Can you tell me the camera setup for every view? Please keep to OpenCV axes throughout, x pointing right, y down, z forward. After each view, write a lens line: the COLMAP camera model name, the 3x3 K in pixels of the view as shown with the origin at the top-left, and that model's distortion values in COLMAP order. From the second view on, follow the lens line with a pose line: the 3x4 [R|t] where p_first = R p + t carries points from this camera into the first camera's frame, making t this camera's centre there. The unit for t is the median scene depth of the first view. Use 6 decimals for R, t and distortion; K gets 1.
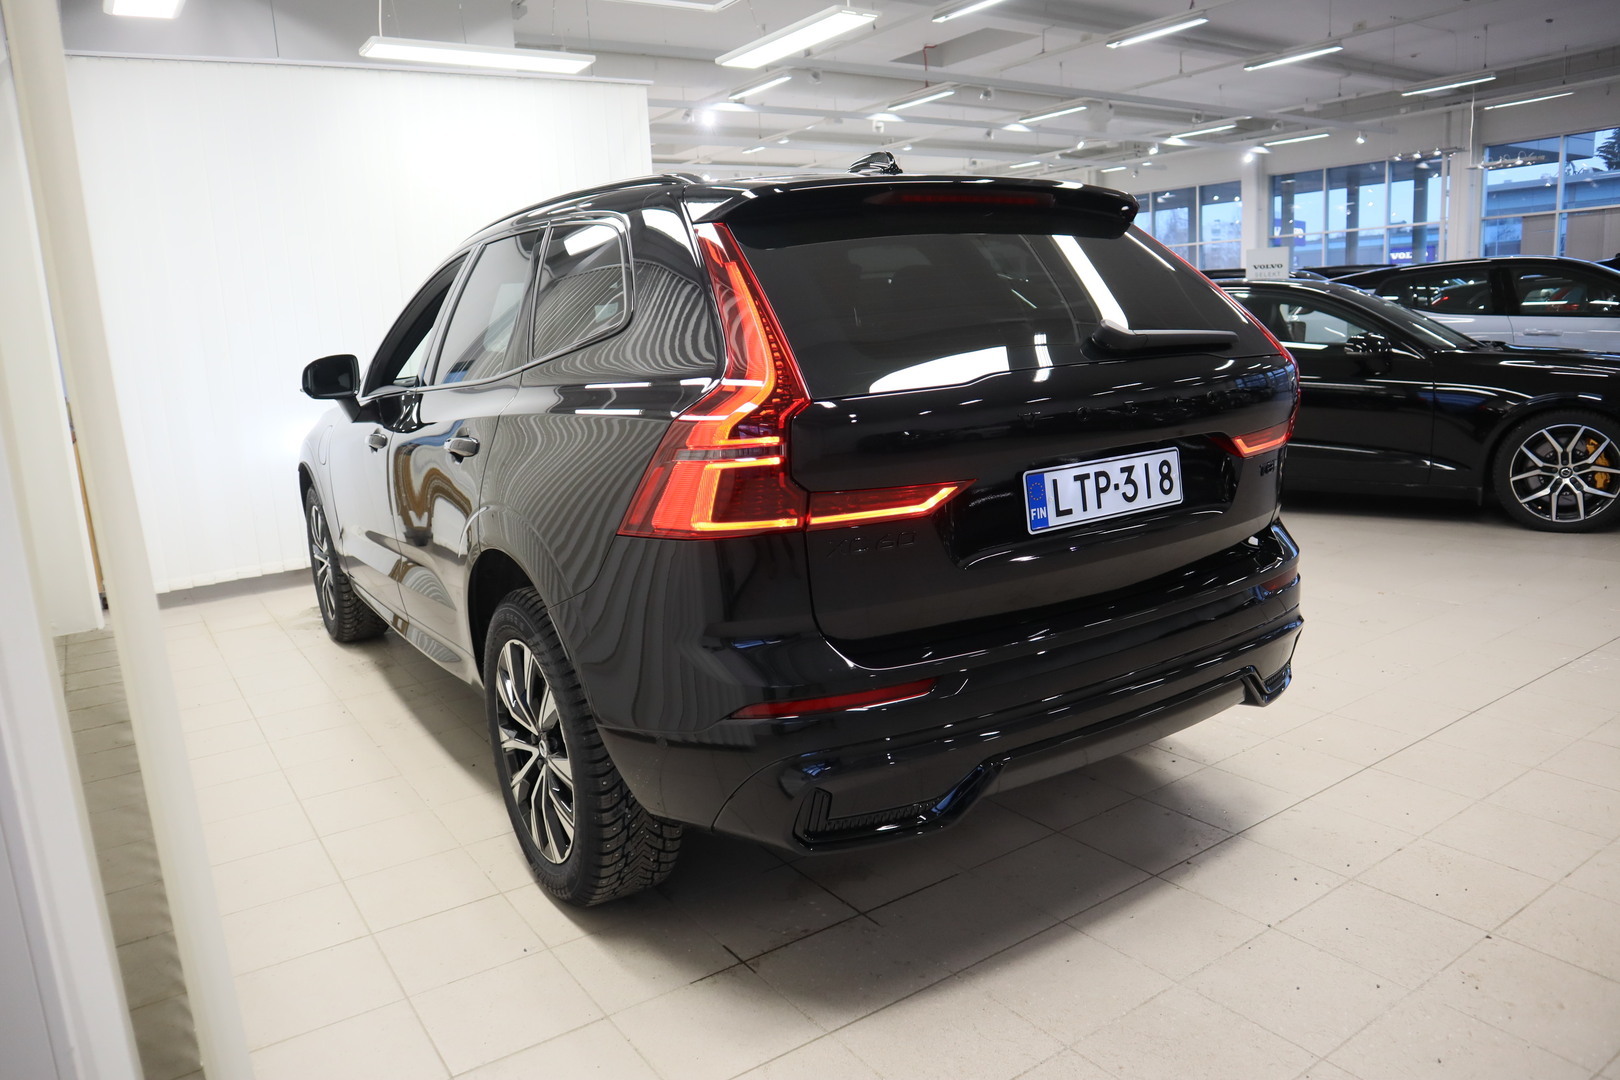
lens RADIAL K [[1105.7, 0, 810.0], [0, 1105.7, 540.0], [0, 0, 1]] dist [-0.066042, 0.003955]
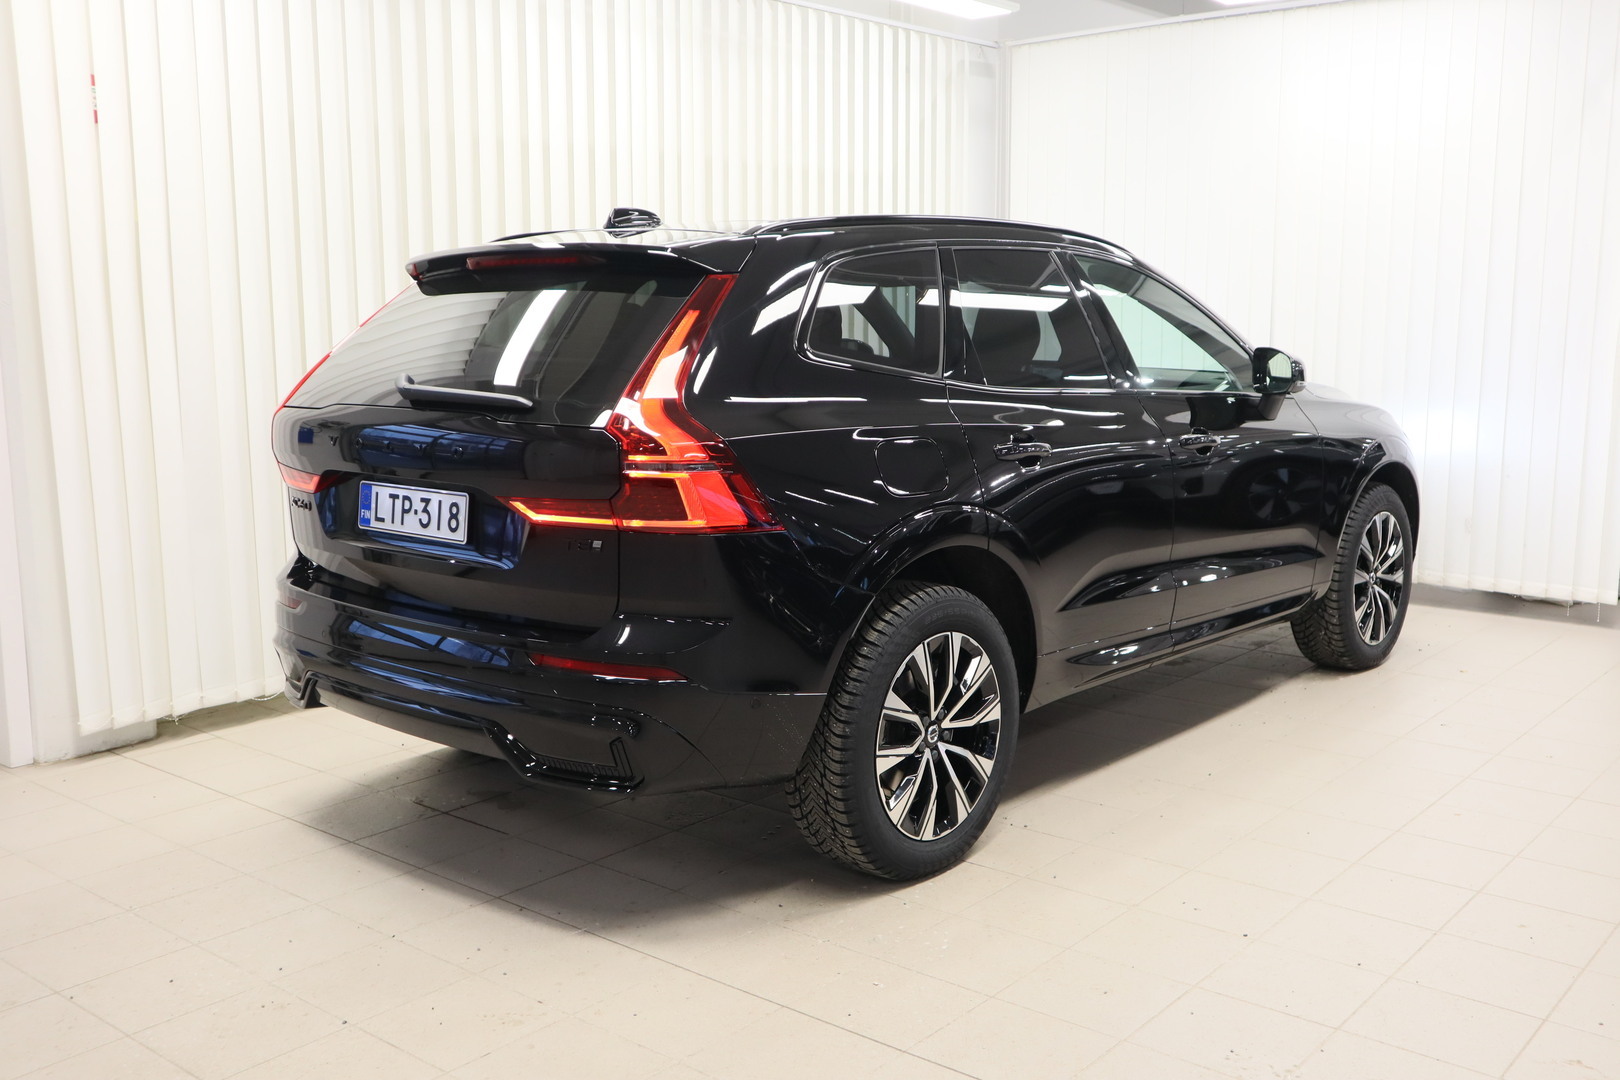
lens RADIAL K [[1538.8, 0, 810.0], [0, 1538.8, 540.0], [0, 0, 1]] dist [-0.004049, -0.000539]
pose [[0.273333, 0.199881, -0.940923, 1.903837], [-0.195471, 0.969305, 0.149127, -0.339307], [0.941849, 0.143162, 0.304014, 0.862061]]
